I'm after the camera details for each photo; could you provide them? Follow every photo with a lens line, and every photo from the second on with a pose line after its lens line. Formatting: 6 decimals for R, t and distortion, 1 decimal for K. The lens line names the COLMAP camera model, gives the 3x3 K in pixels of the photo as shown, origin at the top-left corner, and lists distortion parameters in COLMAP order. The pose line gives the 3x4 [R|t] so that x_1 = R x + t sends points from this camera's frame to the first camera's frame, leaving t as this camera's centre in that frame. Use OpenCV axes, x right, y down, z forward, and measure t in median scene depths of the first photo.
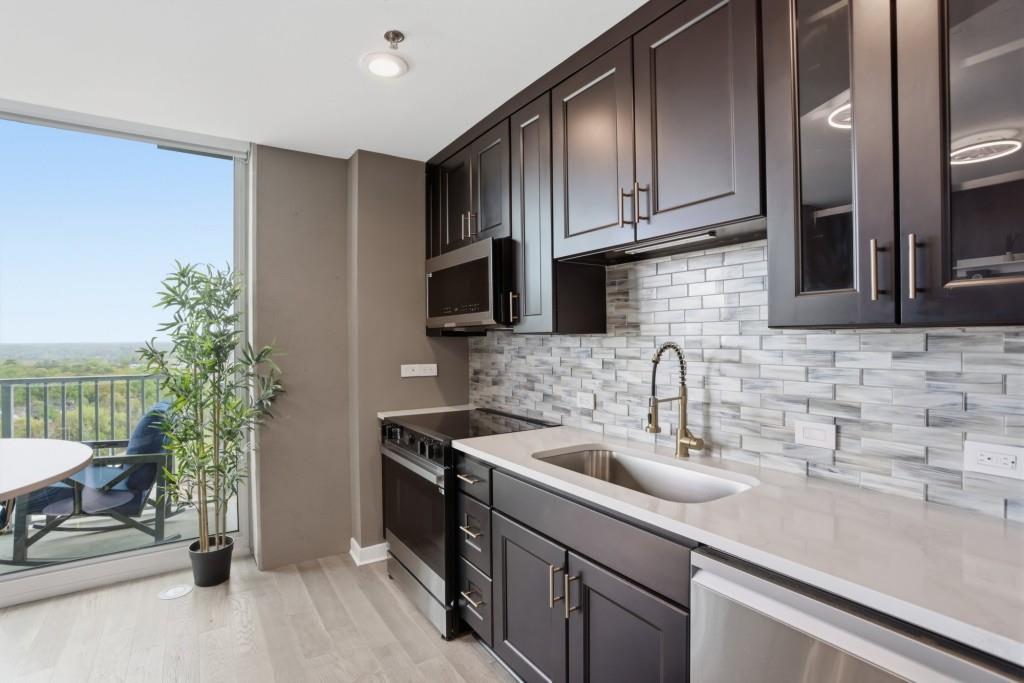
lens RADIAL K [[490.9, 0, 512.7], [0, 490.9, 344.6], [0, 0, 1]] dist [-0.052889, 0.023458]
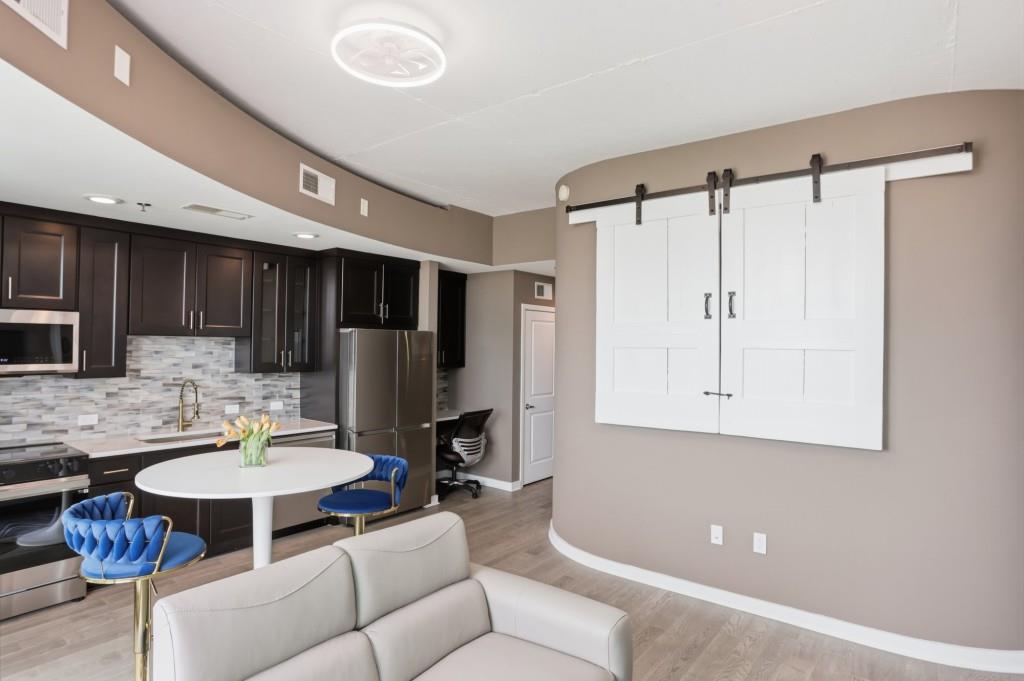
lens RADIAL K [[543.2, 0, 517.2], [0, 543.2, 345.5], [0, 0, 1]] dist [-0.033480, 0.015662]
pose [[-0.329249, 0.001880, 0.944241, -1.670615], [-0.007802, 0.999958, -0.004711, -0.107065], [-0.944211, -0.008918, -0.329221, 0.264199]]
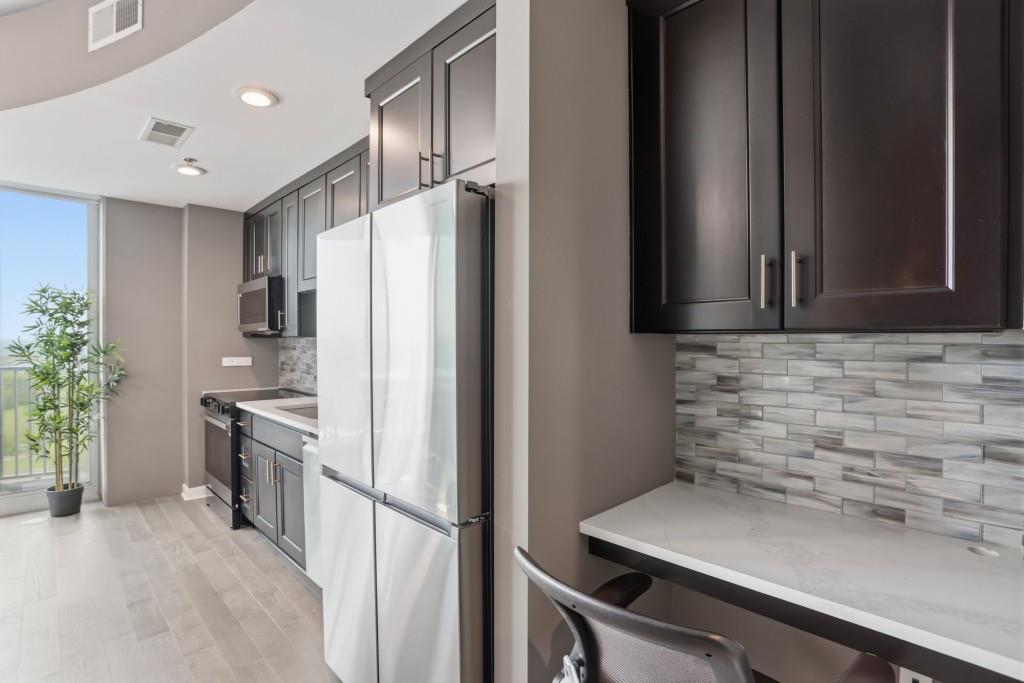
lens RADIAL K [[490.9, 0, 512.7], [0, 490.9, 344.6], [0, 0, 1]] dist [-0.052889, 0.023458]
pose [[0.982243, 0.007557, 0.187458, 0.386547], [-0.007393, 0.999971, -0.001572, 0.000608], [-0.187465, 0.000159, 0.982271, -0.603535]]
